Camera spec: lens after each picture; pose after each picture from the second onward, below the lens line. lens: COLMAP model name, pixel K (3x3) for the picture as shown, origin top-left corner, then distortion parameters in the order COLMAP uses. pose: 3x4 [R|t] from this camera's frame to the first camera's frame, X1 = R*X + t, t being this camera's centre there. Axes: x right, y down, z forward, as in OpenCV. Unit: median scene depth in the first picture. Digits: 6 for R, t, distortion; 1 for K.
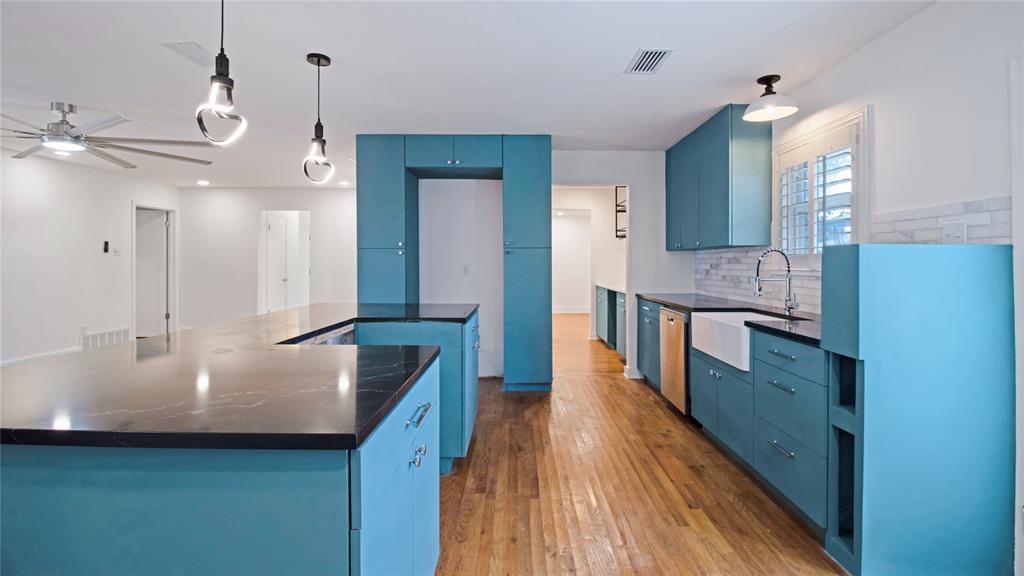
lens RADIAL K [[468.6, 0, 513.3], [0, 468.6, 265.0], [0, 0, 1]] dist [0.000615, -0.000002]
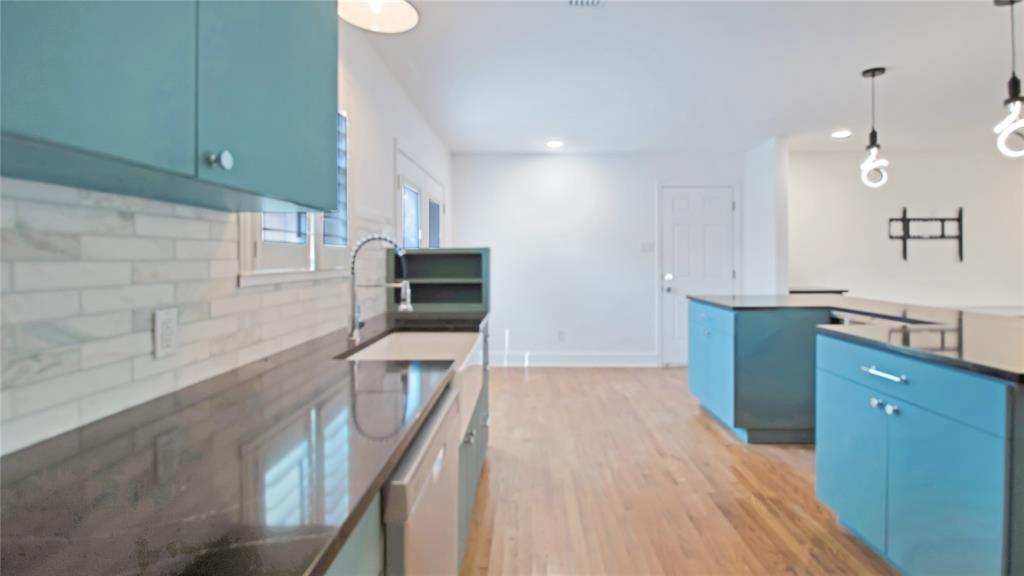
lens RADIAL K [[468.6, 0, 513.3], [0, 468.6, 265.0], [0, 0, 1]] dist [0.000615, -0.000002]
pose [[-0.999780, 0.003781, 0.020614, 0.320254], [0.004006, 0.999933, 0.010904, -0.002564], [-0.020571, 0.010985, -0.999728, 1.434366]]
